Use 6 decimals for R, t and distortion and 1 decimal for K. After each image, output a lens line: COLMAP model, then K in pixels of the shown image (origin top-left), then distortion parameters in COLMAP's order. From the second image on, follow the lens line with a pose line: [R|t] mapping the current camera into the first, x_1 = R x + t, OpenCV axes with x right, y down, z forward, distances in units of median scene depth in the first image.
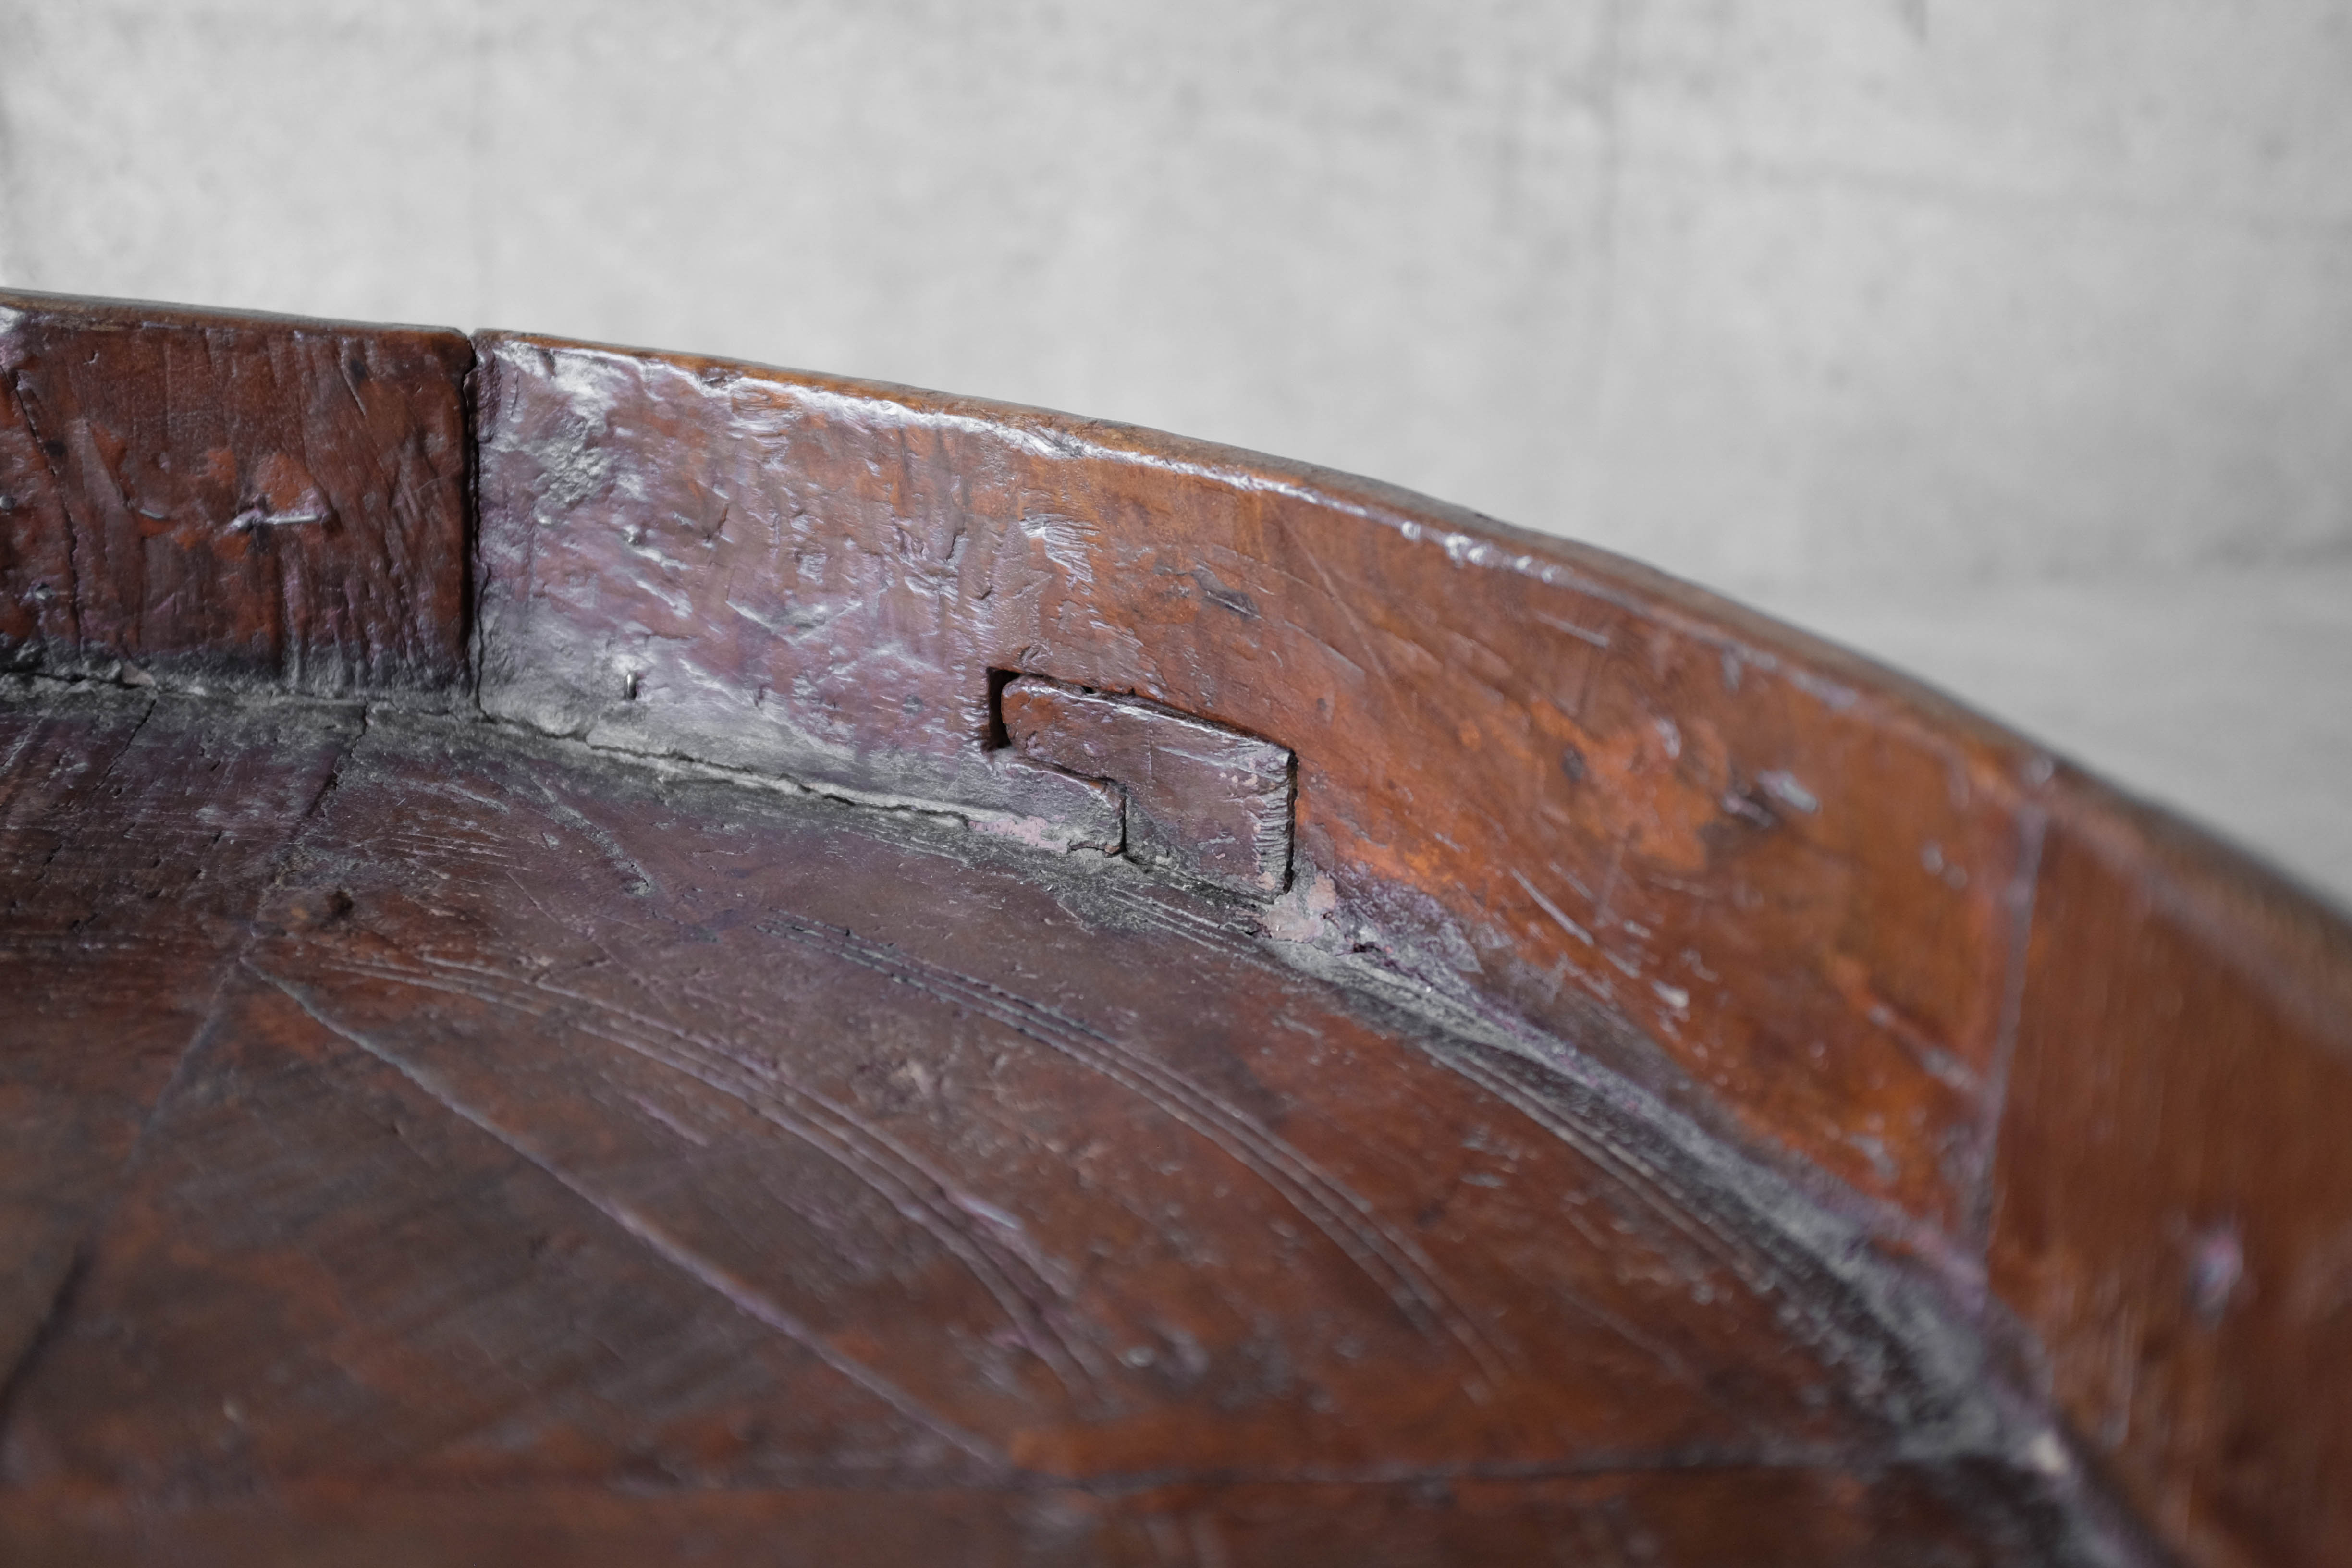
lens RADIAL K [[2428.0, 0, 1176.0], [0, 2428.0, 784.0], [0, 0, 1]] dist [-0.103867, 0.181022]
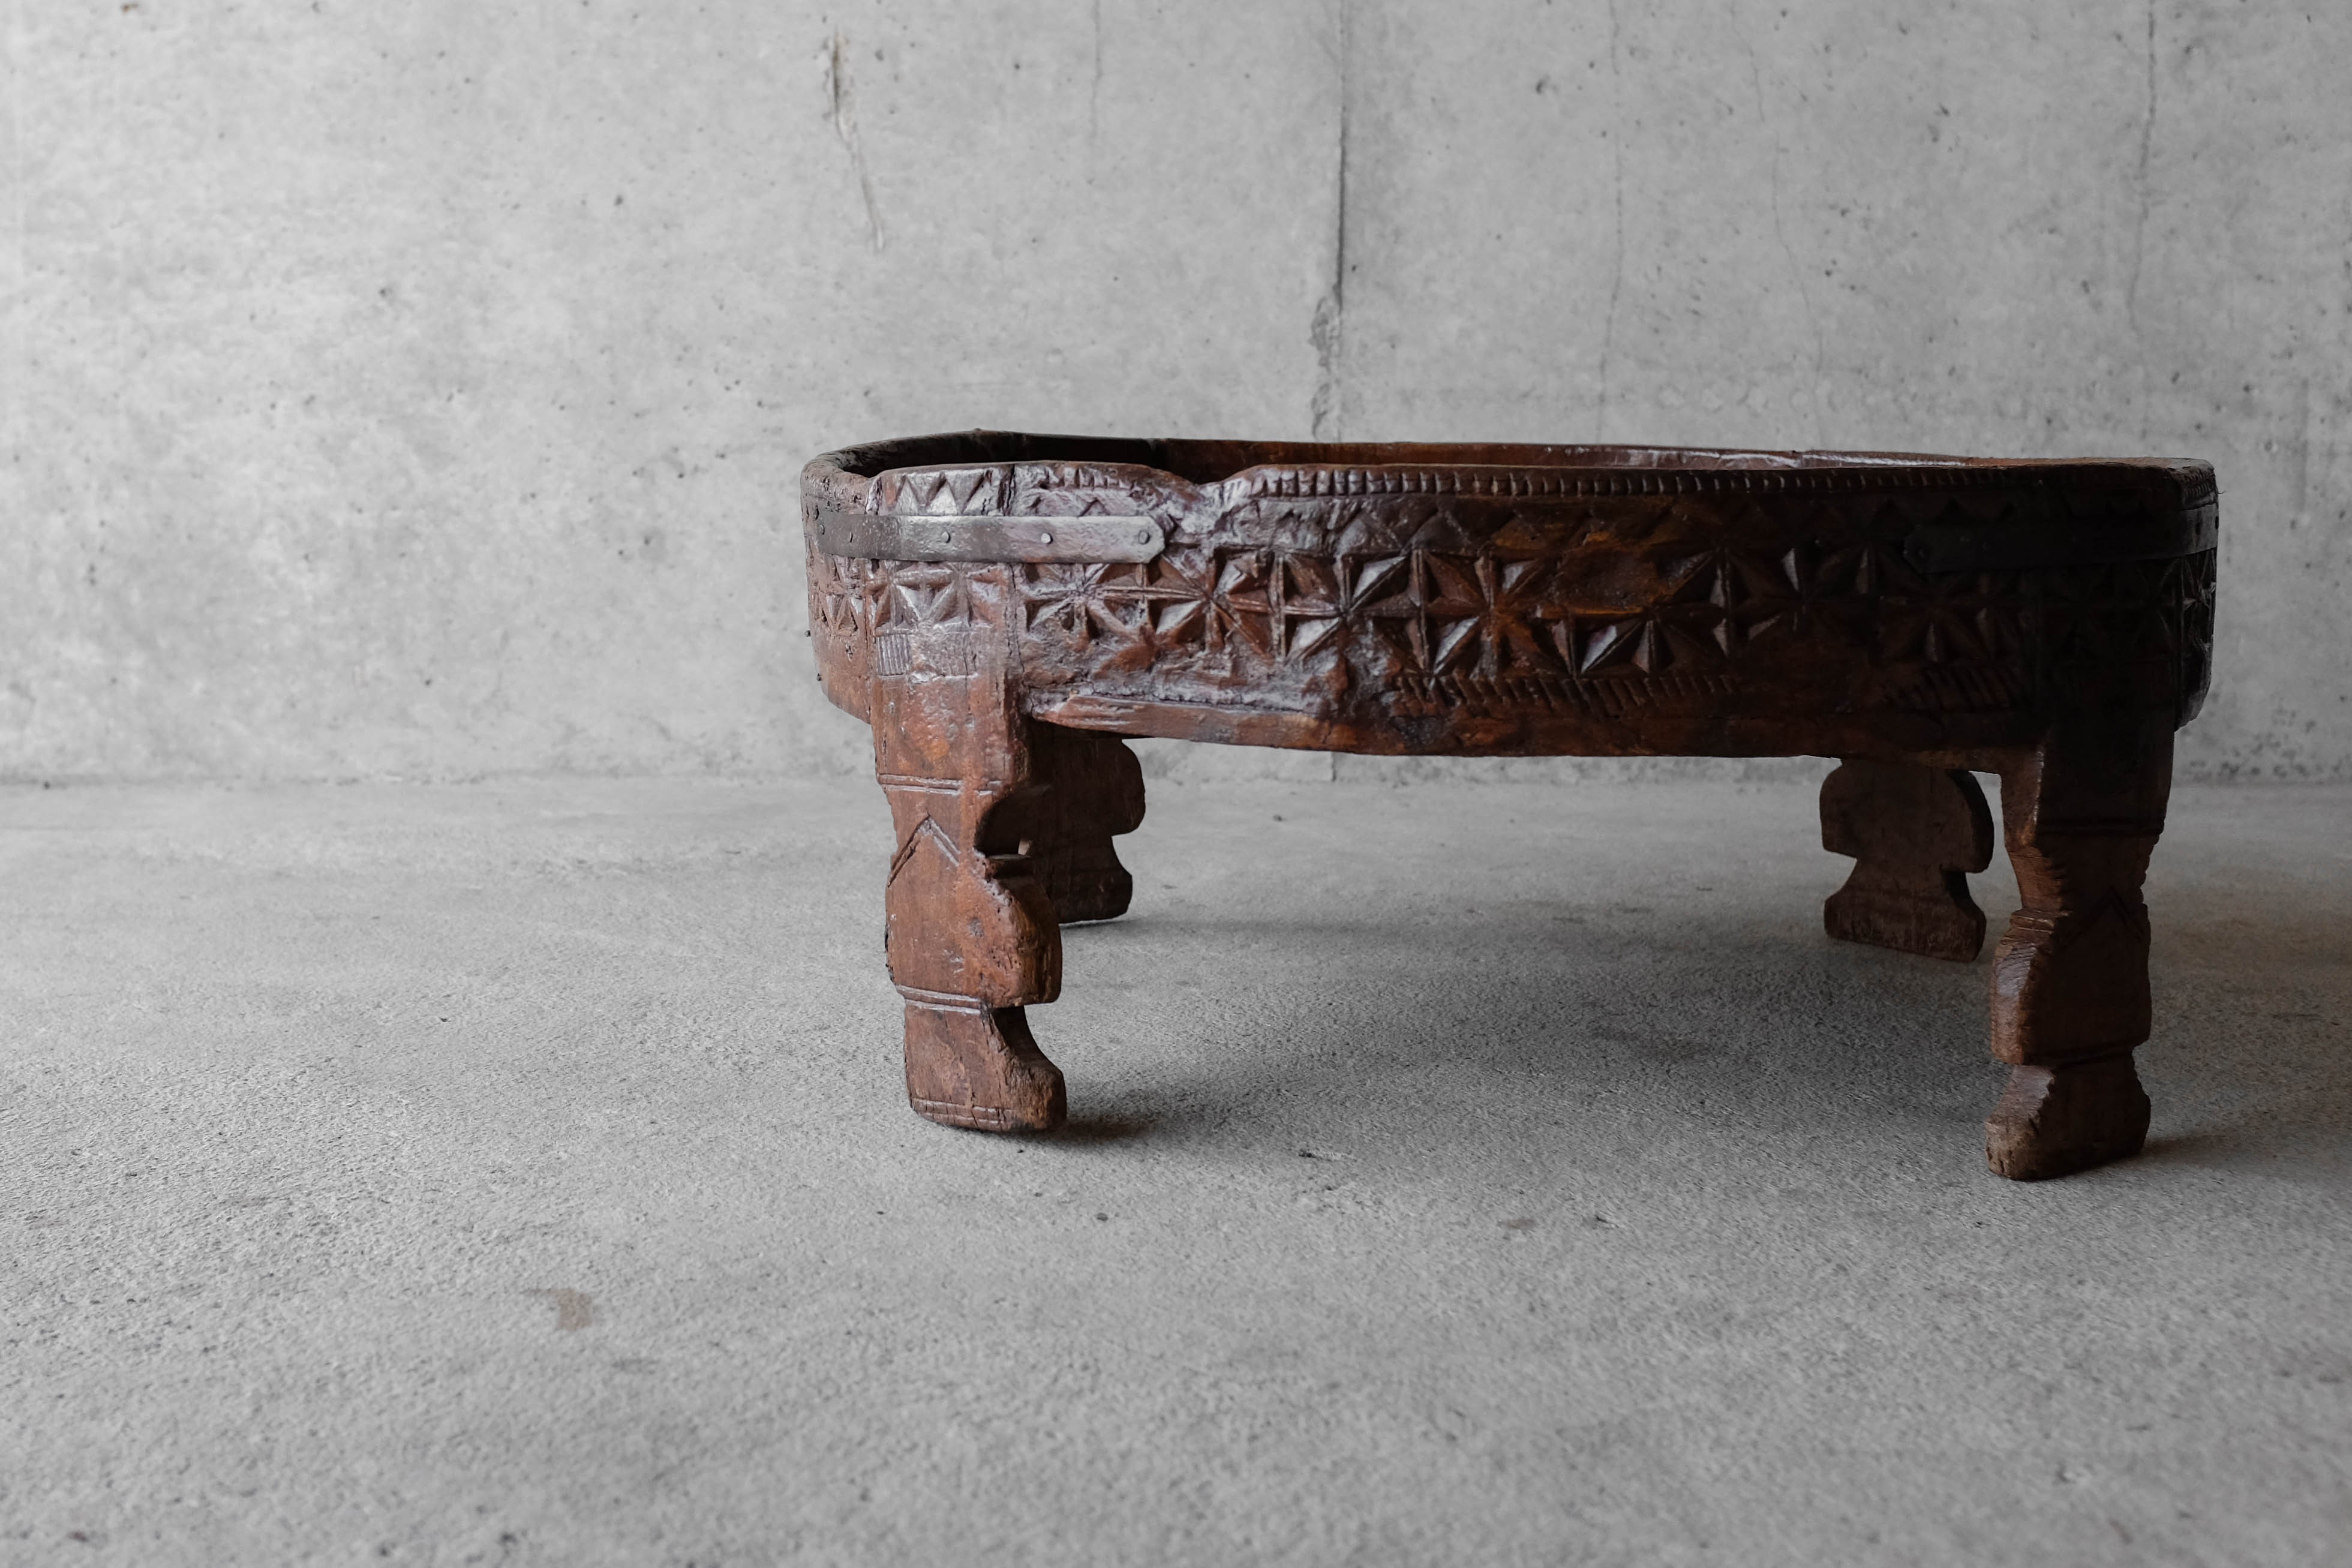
lens RADIAL K [[2992.7, 0, 906.8], [0, 2992.7, 630.6], [0, 0, 1]] dist [-0.114156, 0.173732]
pose [[0.910760, -0.033001, -0.411615, 0.267734], [-0.082515, 0.962153, -0.259717, 0.940161], [0.404608, 0.270504, 0.873567, -2.142541]]
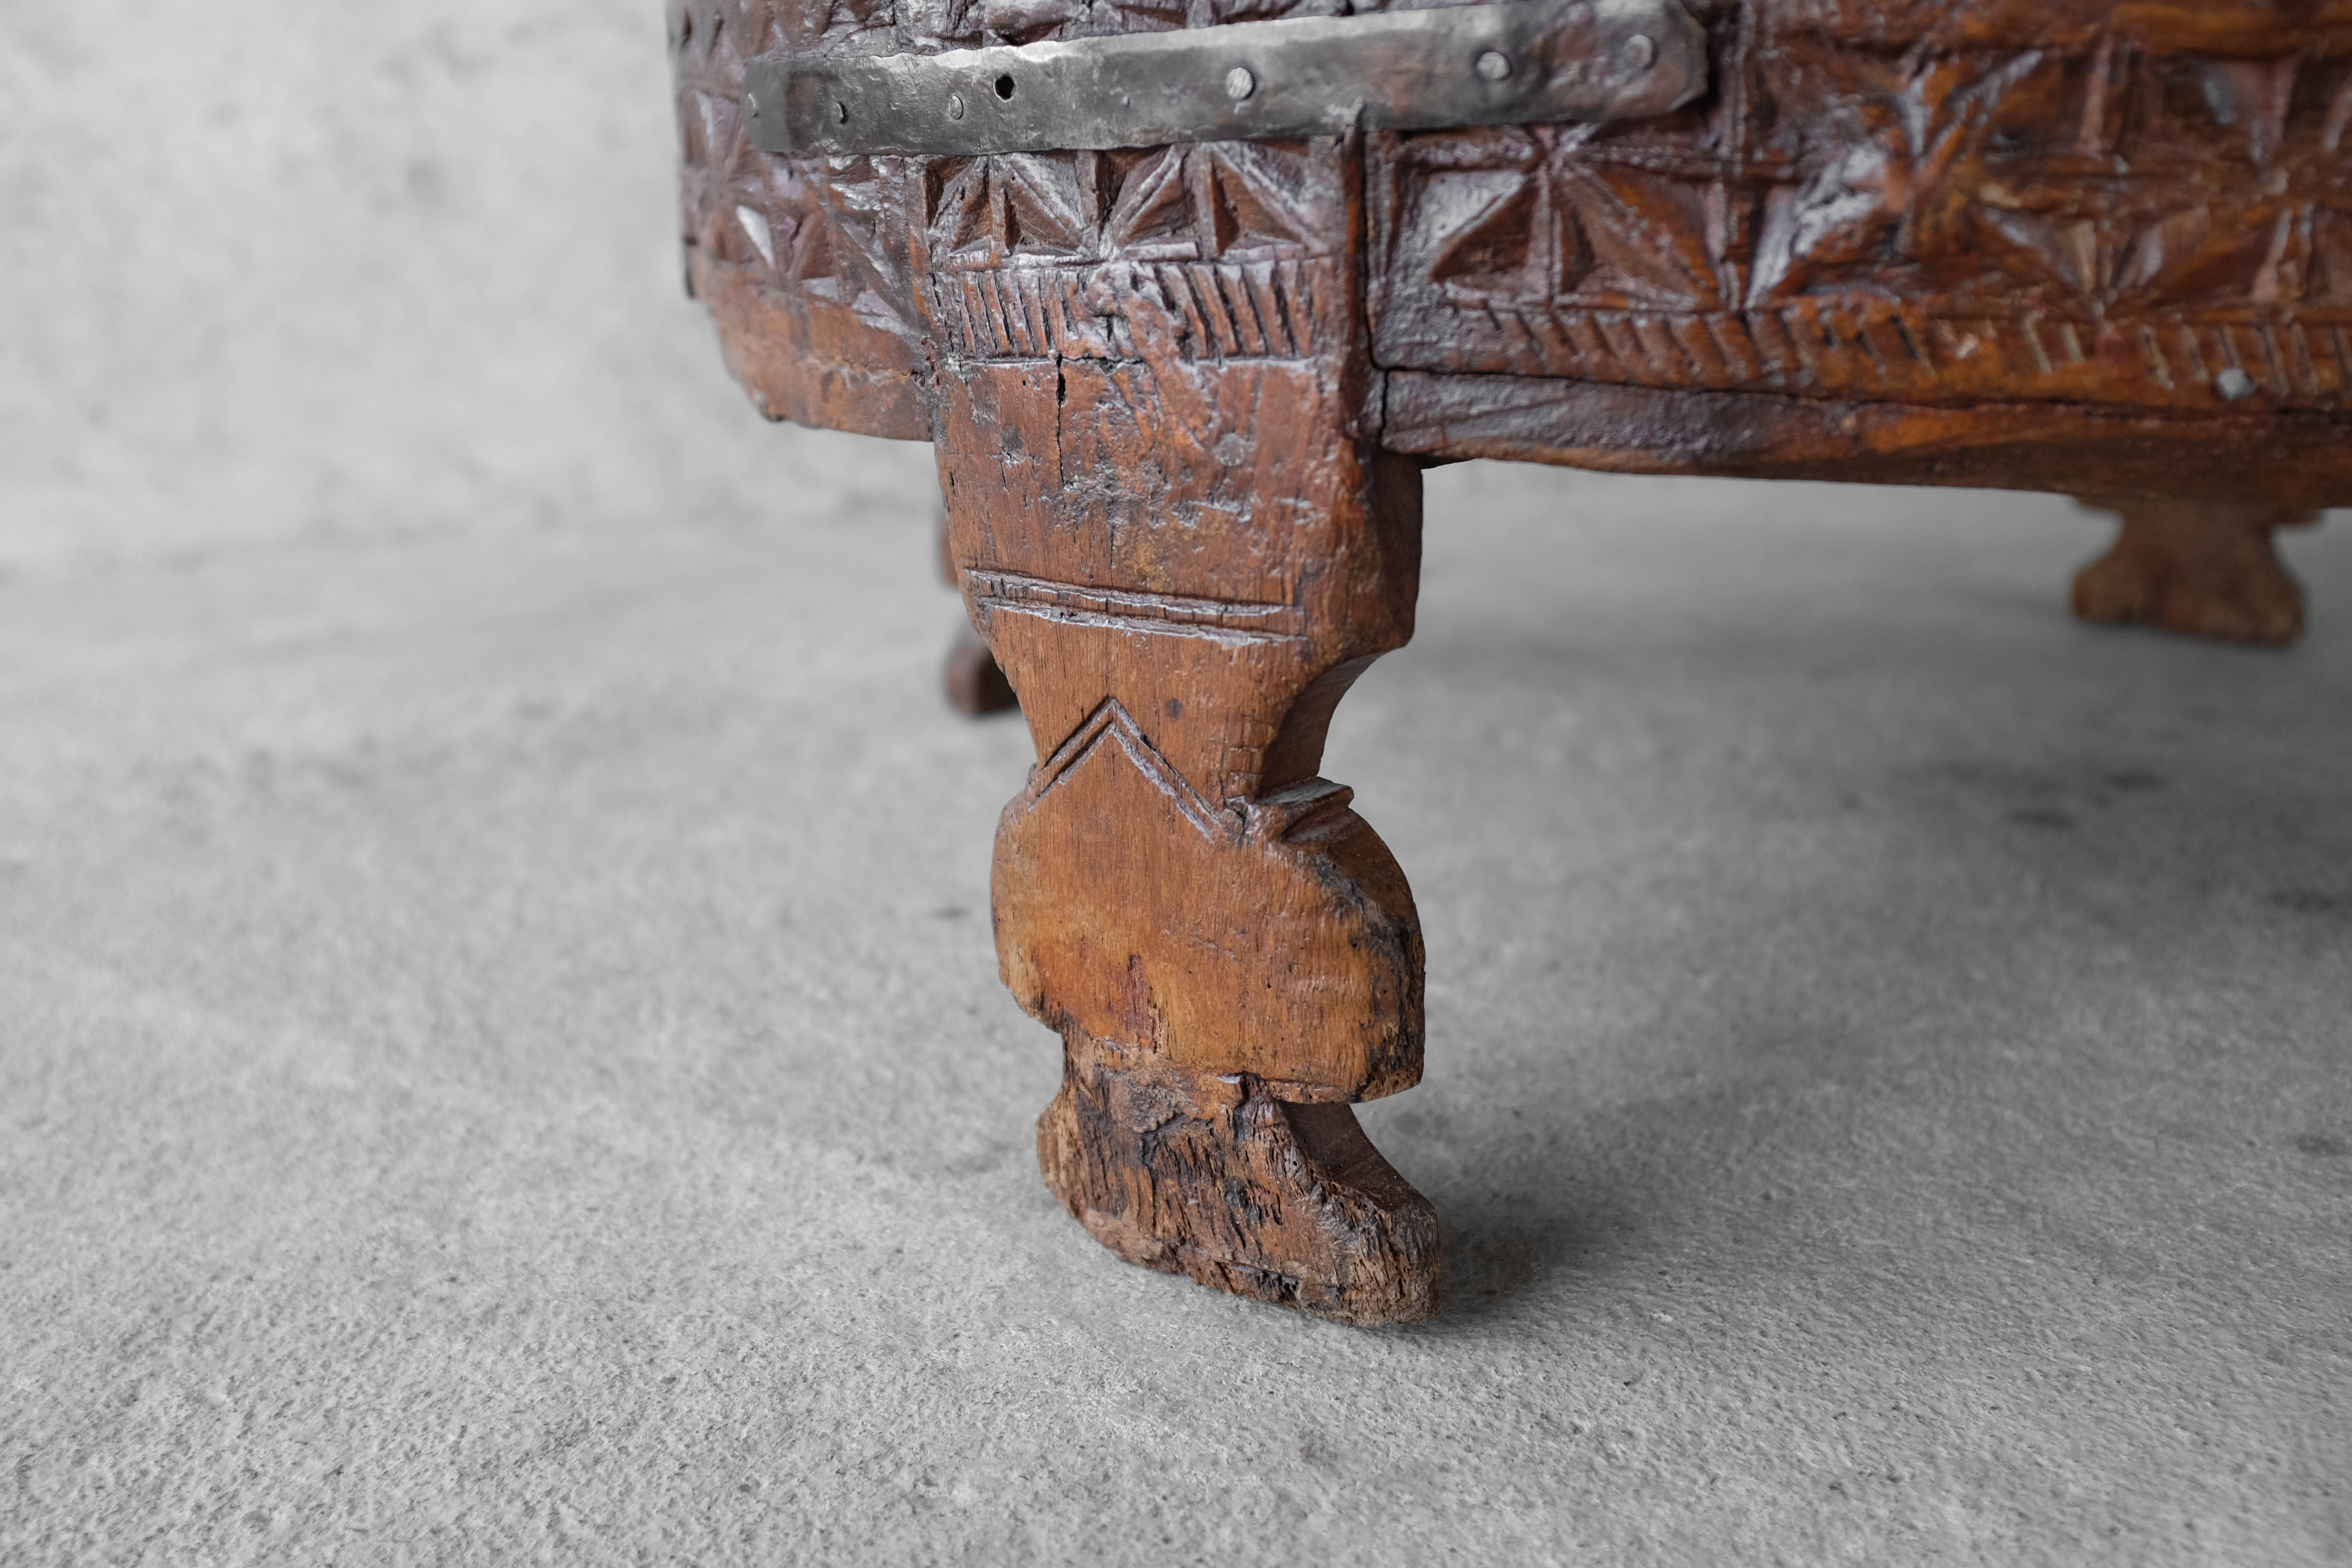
lens RADIAL K [[2514.1, 0, 1176.0], [0, 2514.1, 784.0], [0, 0, 1]] dist [-0.106098, 0.164989]
pose [[0.947705, -0.005731, -0.319095, -0.481461], [-0.011713, 0.998541, -0.052721, 0.370423], [0.318932, 0.053701, 0.946255, -0.392077]]
